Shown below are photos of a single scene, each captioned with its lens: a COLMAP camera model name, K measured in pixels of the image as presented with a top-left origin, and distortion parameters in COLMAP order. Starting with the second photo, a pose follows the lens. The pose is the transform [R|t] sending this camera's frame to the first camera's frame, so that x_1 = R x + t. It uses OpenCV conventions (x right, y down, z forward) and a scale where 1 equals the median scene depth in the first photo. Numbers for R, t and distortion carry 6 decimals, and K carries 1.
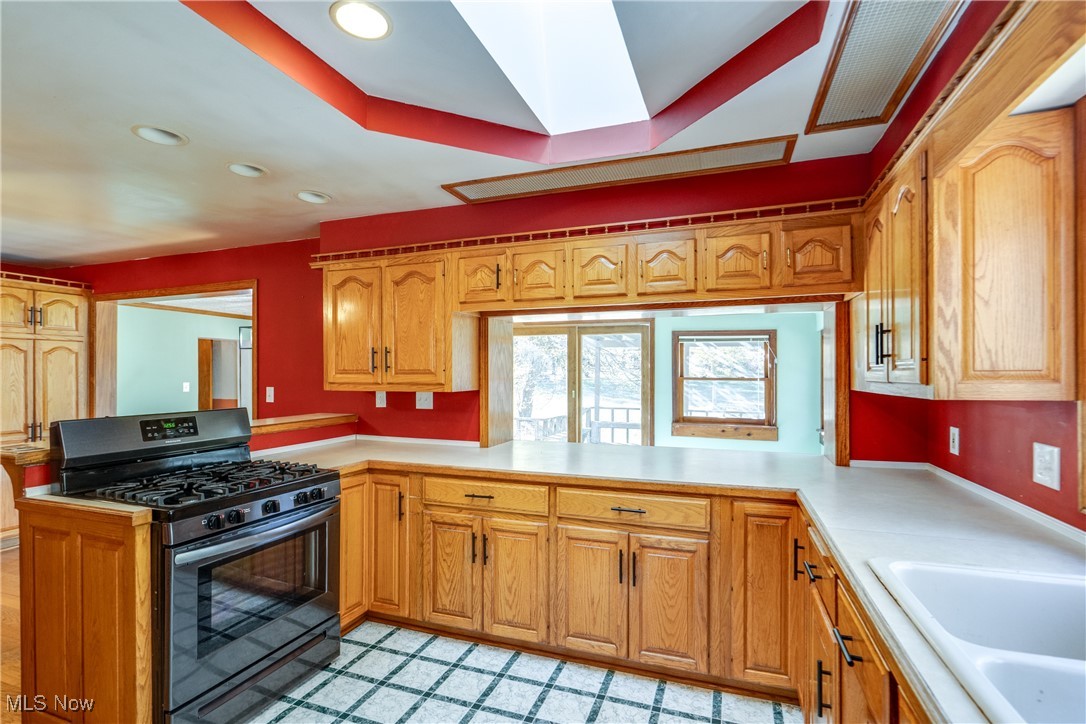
lens RADIAL K [[498.5, 0, 531.4], [0, 498.5, 388.1], [0, 0, 1]] dist [0.005259, 0.000159]
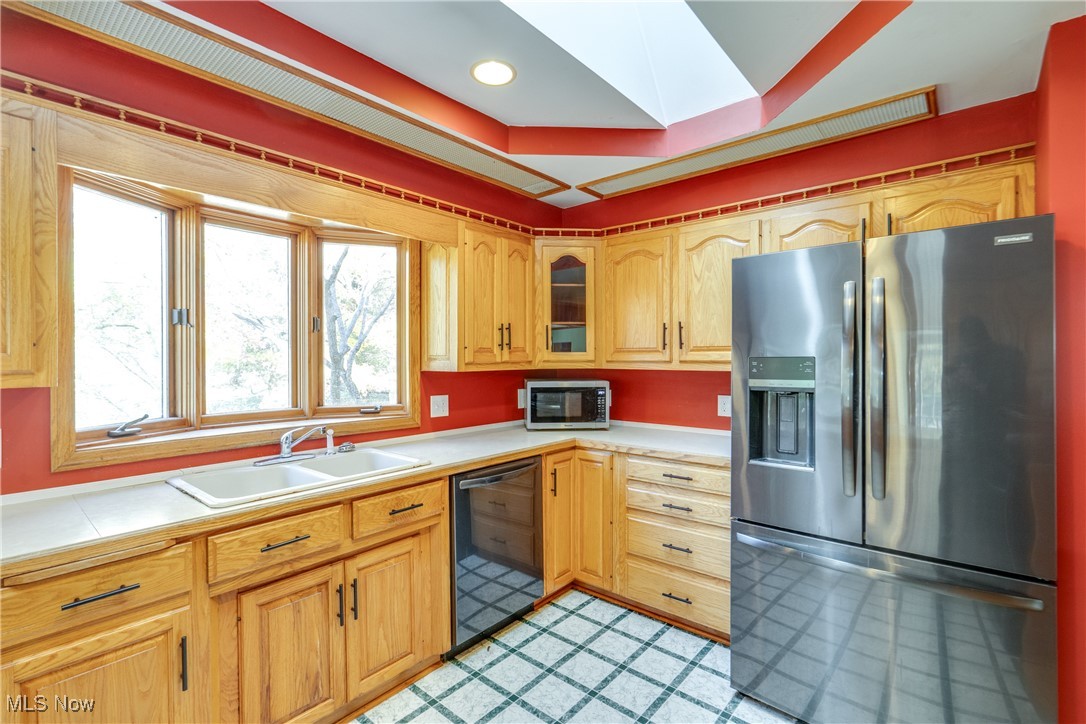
lens RADIAL K [[498.1, 0, 540.3], [0, 498.1, 361.9], [0, 0, 1]] dist [-0.033730, -0.000017]
pose [[0.927307, -0.005173, -0.374265, 0.154147], [0.000170, 0.999910, -0.013399, 0.002229], [0.374300, 0.012362, 0.927225, -0.055698]]
